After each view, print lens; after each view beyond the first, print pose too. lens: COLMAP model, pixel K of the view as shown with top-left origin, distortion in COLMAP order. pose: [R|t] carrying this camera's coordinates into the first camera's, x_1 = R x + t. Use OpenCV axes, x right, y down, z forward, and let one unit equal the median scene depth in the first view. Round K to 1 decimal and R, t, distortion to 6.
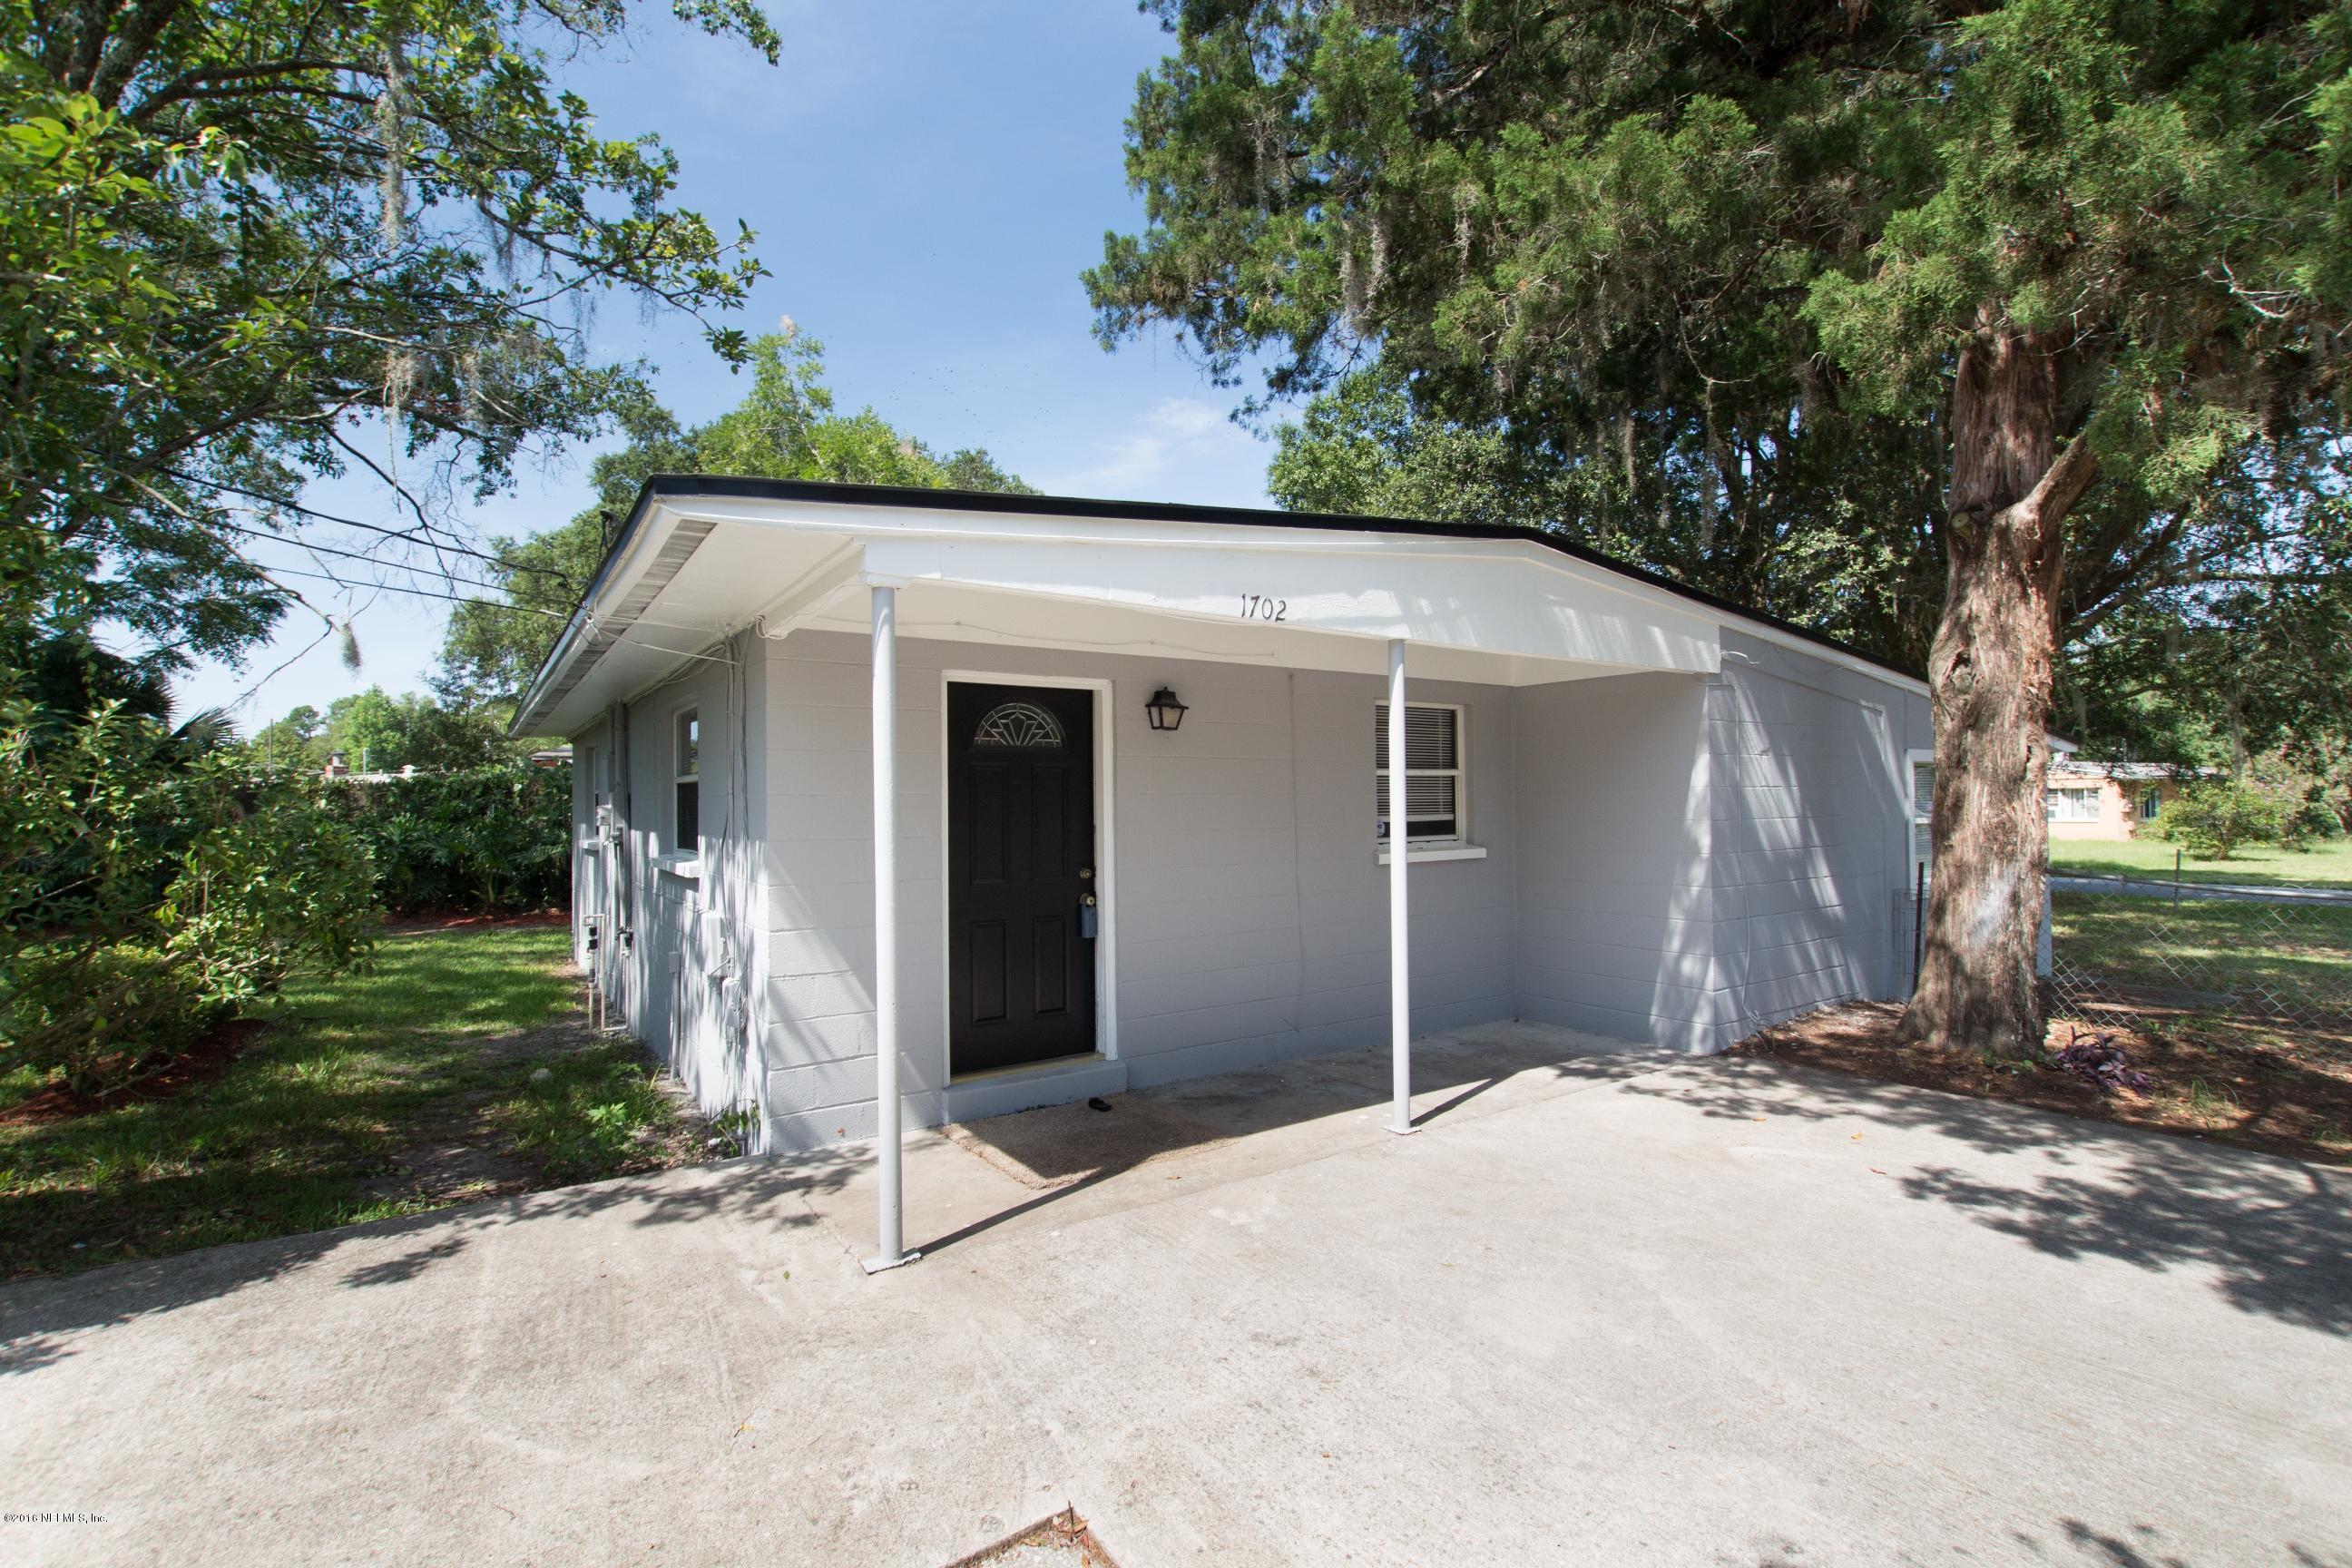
lens RADIAL K [[1072.8, 0, 1176.0], [0, 1072.8, 784.0], [0, 0, 1]] dist [0.001716, -0.000418]
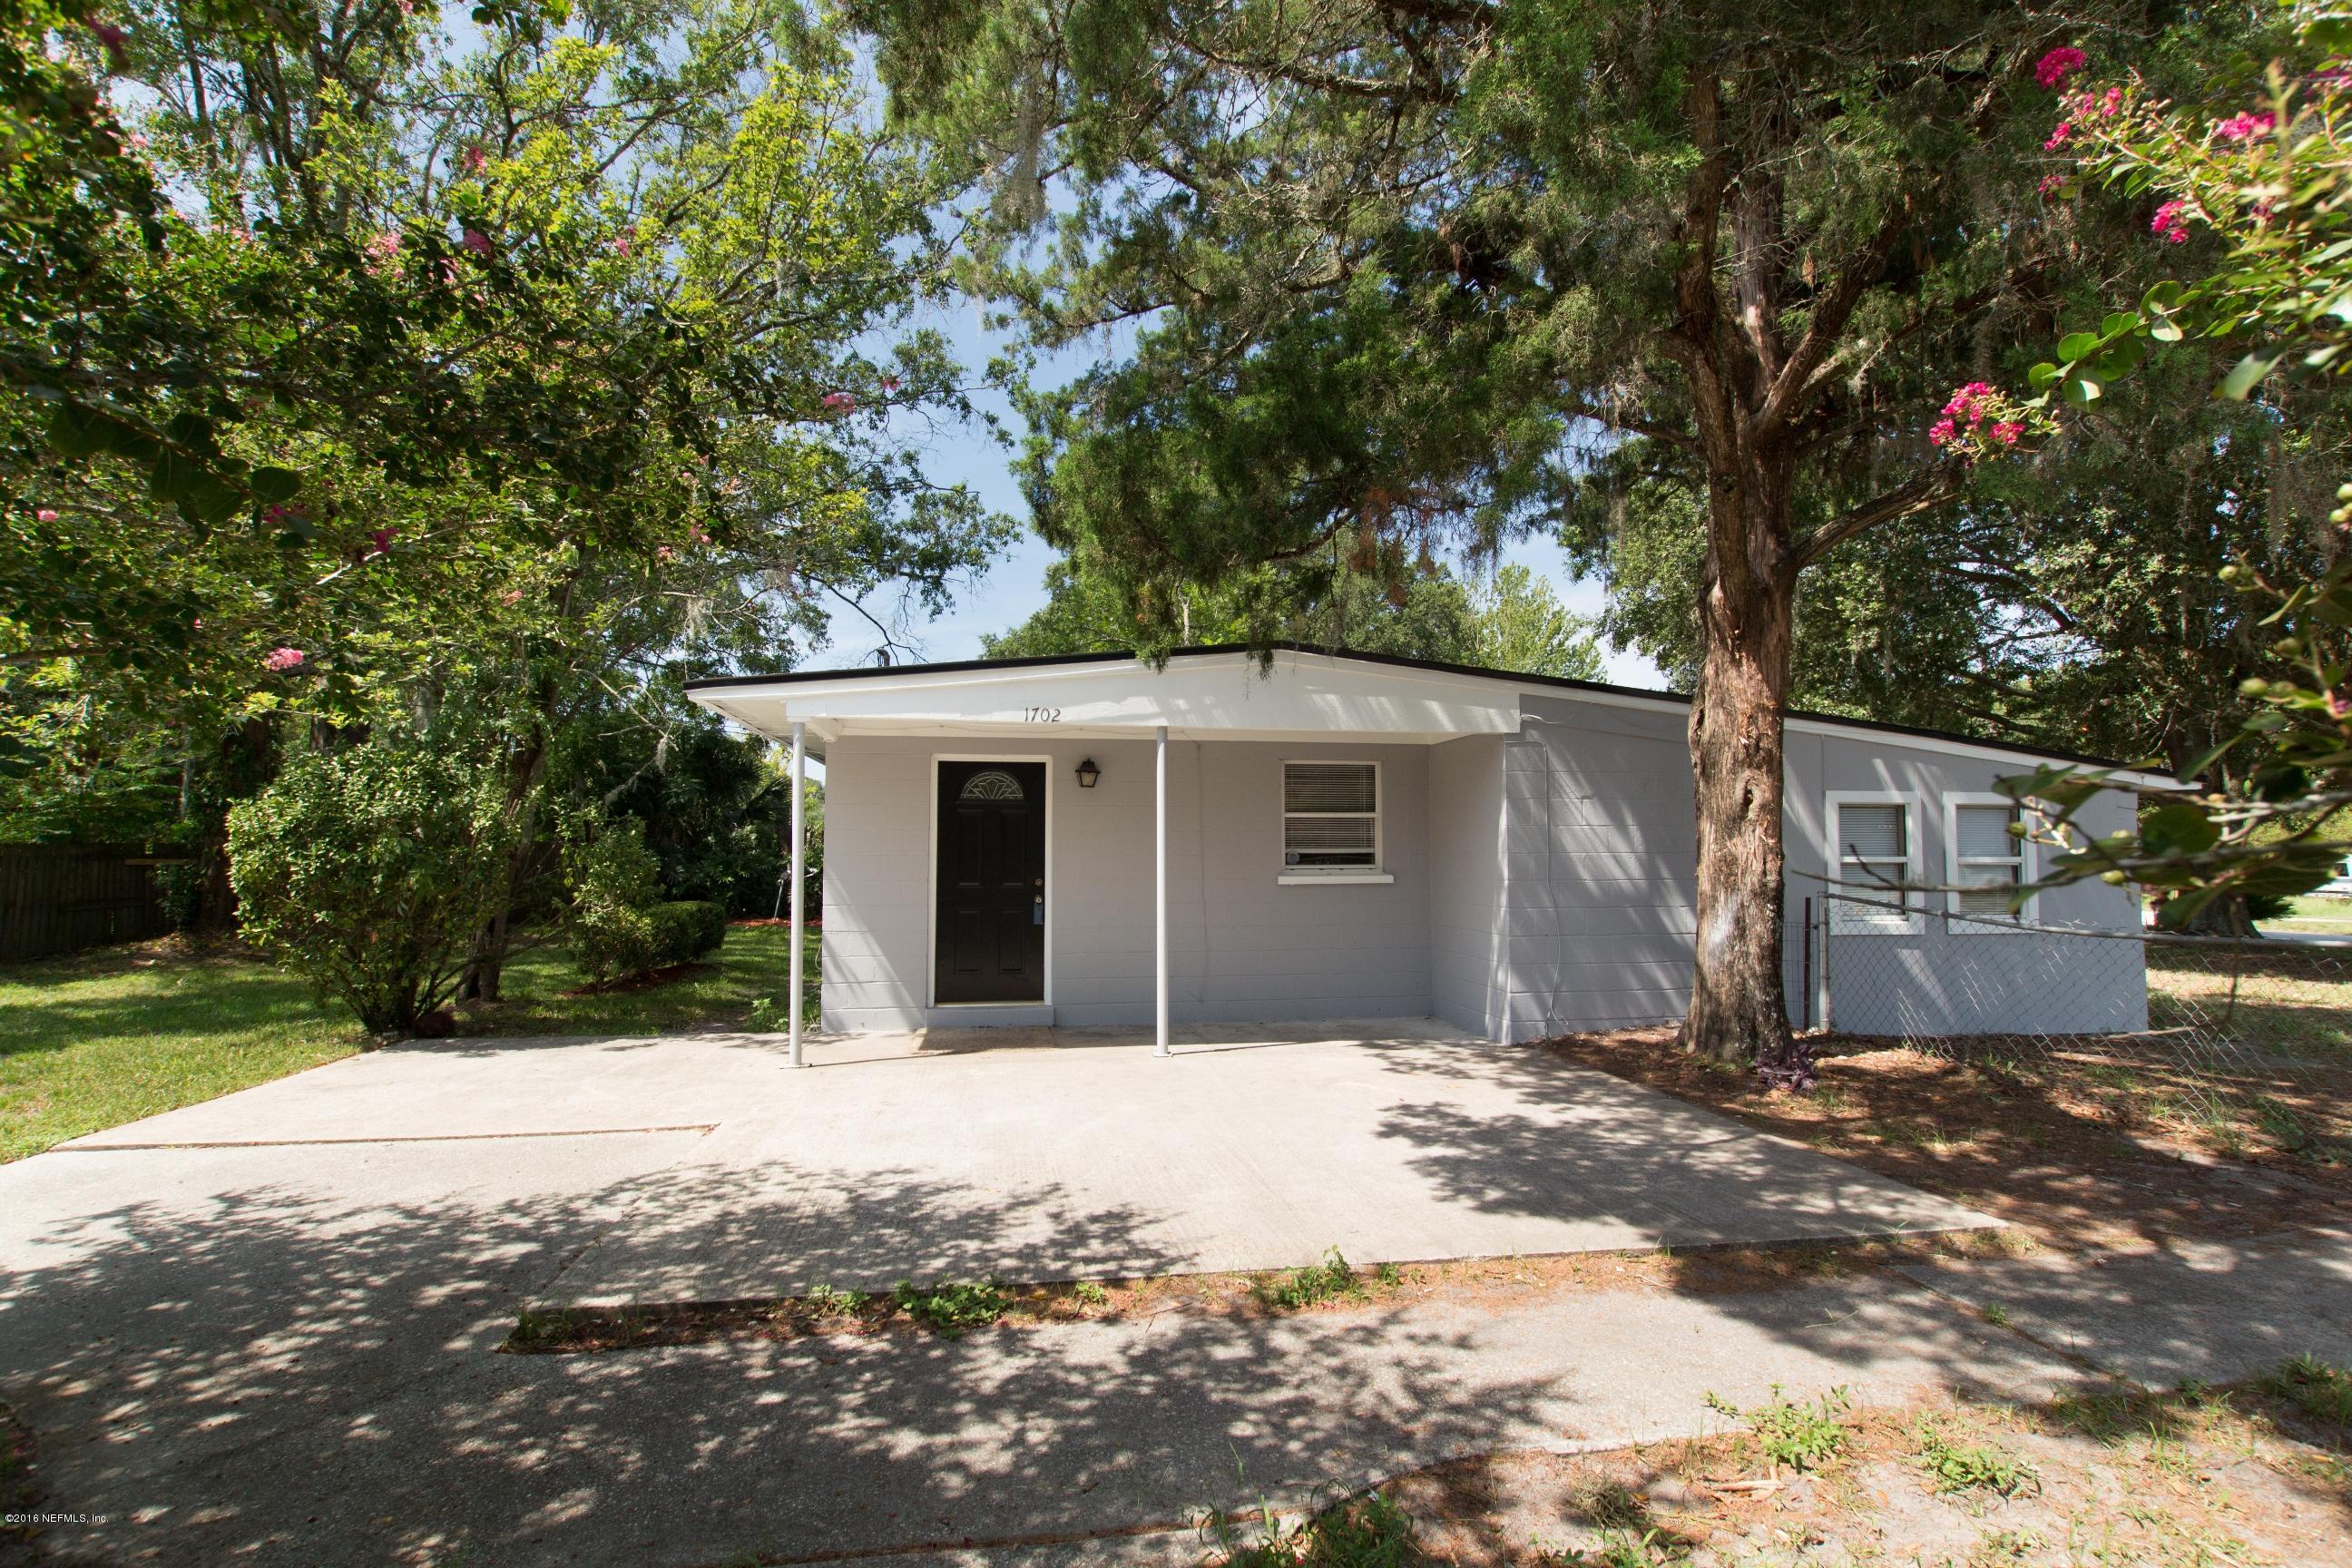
lens RADIAL K [[1072.8, 0, 1176.0], [0, 1072.8, 784.0], [0, 0, 1]] dist [0.001716, -0.000418]
pose [[0.901572, -0.016649, -0.432308, 0.751908], [-0.001761, 0.999110, -0.042148, 0.007999], [0.432625, 0.038761, 0.900740, -0.298332]]
